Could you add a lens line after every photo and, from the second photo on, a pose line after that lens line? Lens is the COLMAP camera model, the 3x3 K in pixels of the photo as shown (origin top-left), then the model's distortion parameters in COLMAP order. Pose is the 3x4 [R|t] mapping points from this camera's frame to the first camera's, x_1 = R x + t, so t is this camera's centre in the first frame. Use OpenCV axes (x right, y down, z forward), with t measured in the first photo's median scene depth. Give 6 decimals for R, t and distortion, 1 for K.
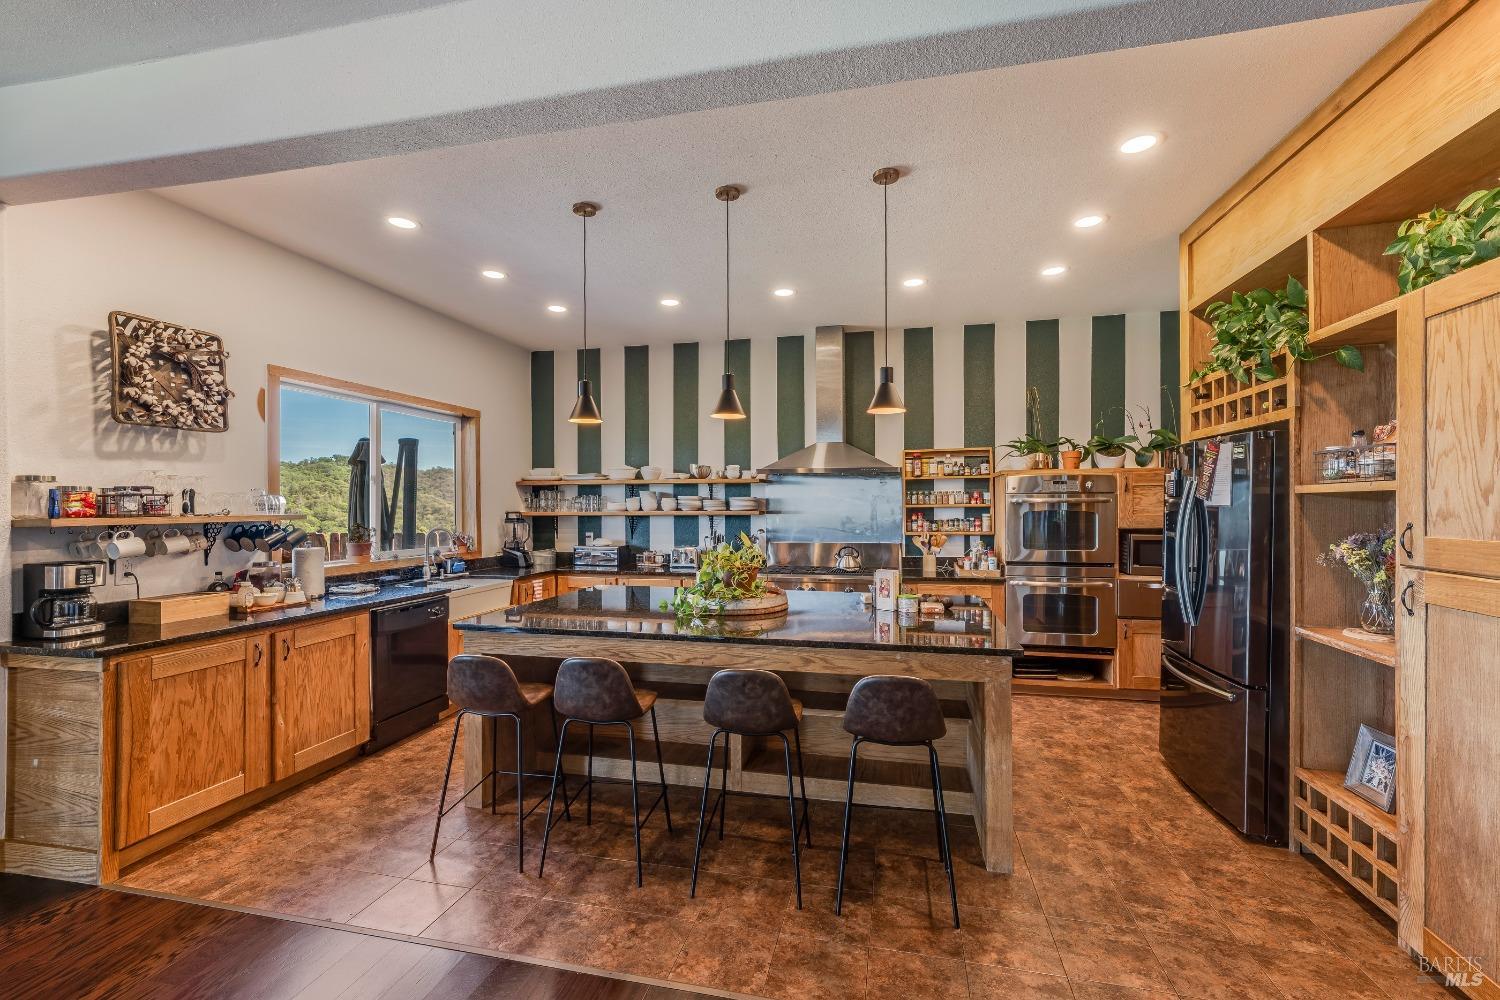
lens RADIAL K [[643.5, 0, 760.7], [0, 643.5, 504.4], [0, 0, 1]] dist [0.000622, 0.002747]
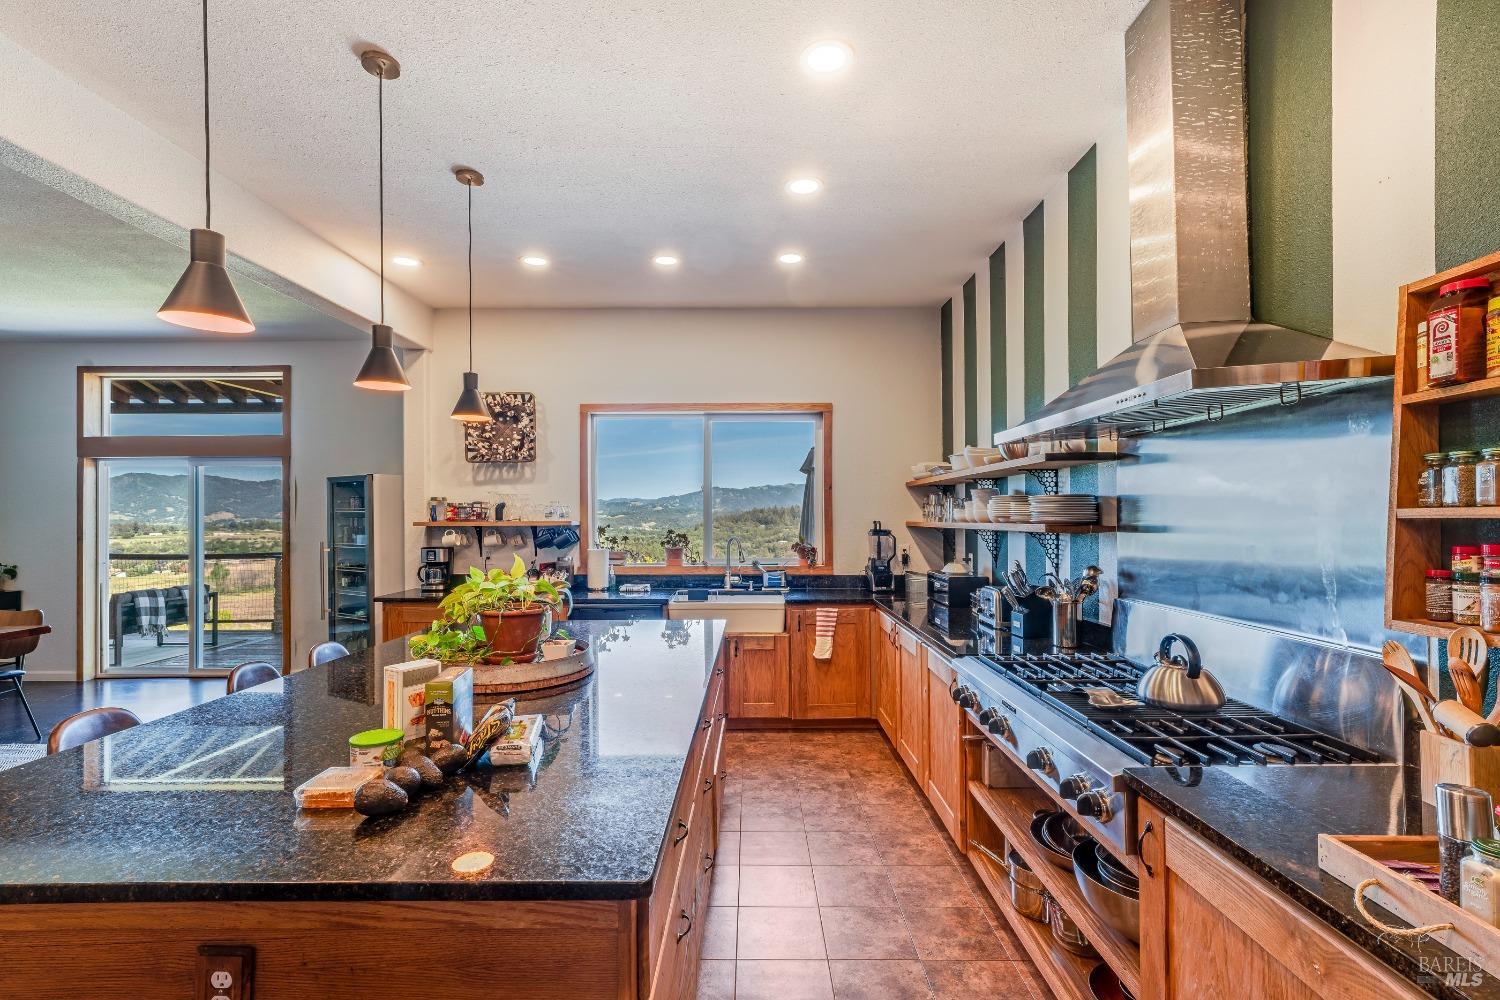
lens RADIAL K [[689.5, 0, 756.2], [0, 689.5, 520.8], [0, 0, 1]] dist [0.007649, 0.000472]
pose [[0.197051, 0.009526, -0.980347, 0.480242], [0.003450, 0.999940, 0.010410, 0.001706], [0.980387, -0.005434, 0.197006, 0.783429]]
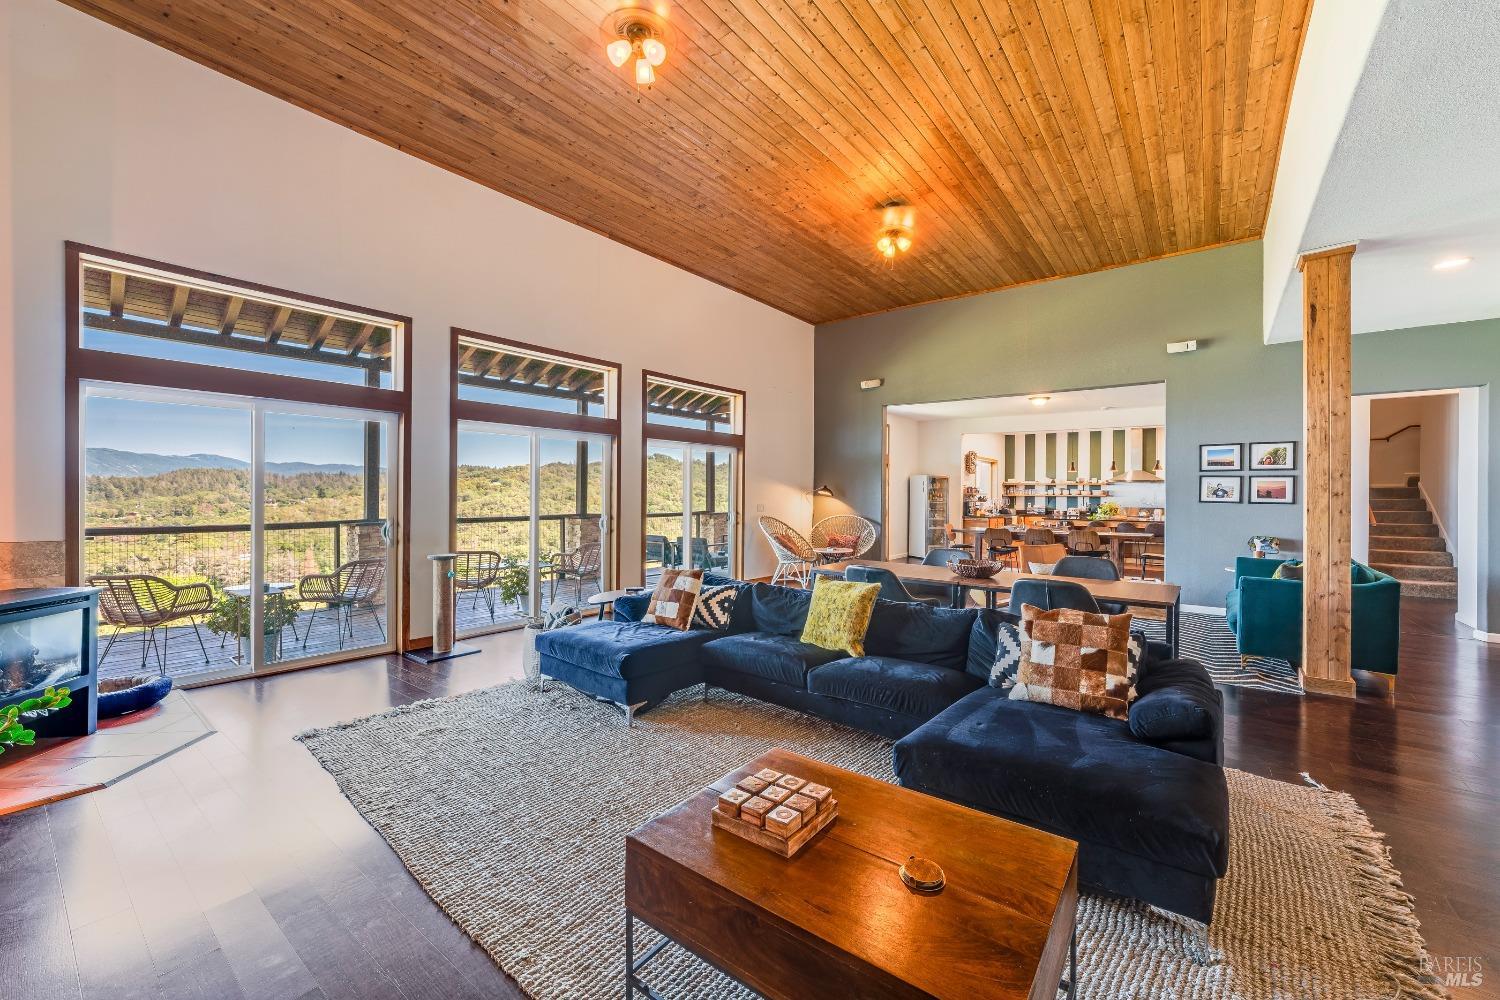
lens RADIAL K [[605.9, 0, 739.8], [0, 605.9, 500.8], [0, 0, 1]] dist [-0.000715, 0.000742]
pose [[0.907390, 0.015565, -0.420001, -0.371930], [-0.011596, 0.999861, 0.012002, 0.023479], [0.420129, -0.006020, 0.907444, -2.220952]]
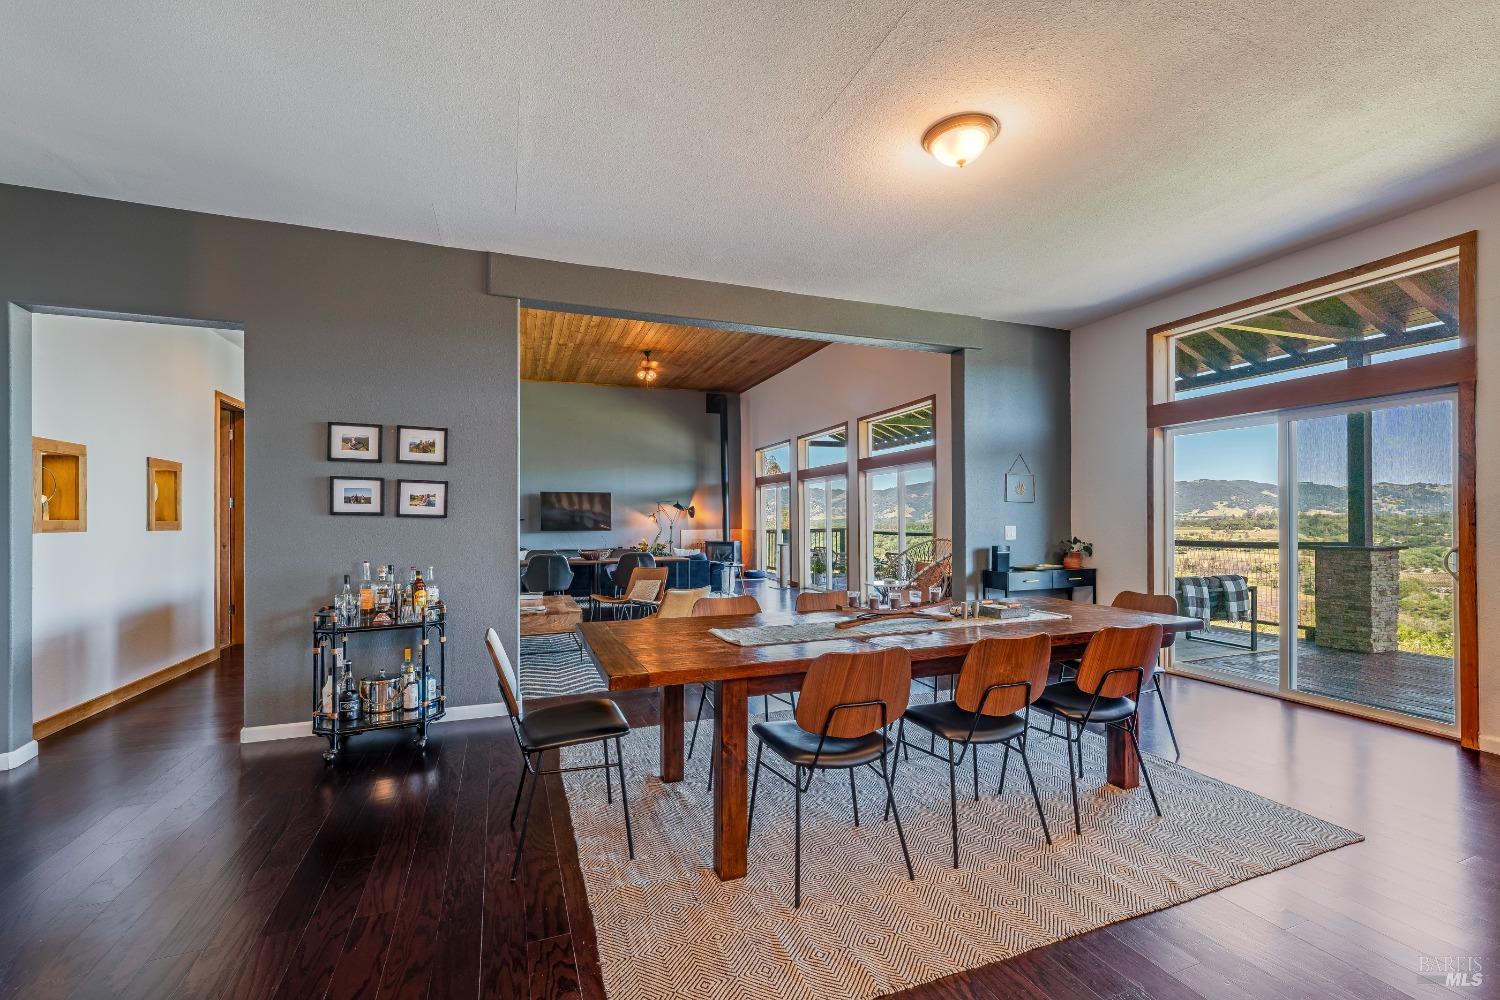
lens RADIAL K [[643.5, 0, 762.4], [0, 643.5, 513.7], [0, 0, 1]] dist [0.000622, 0.002747]
pose [[-0.823374, 0.005428, -0.567473, 0.153617], [0.010699, 0.999925, -0.005959, 0.036088], [0.567398, -0.010978, -0.823370, 0.363509]]
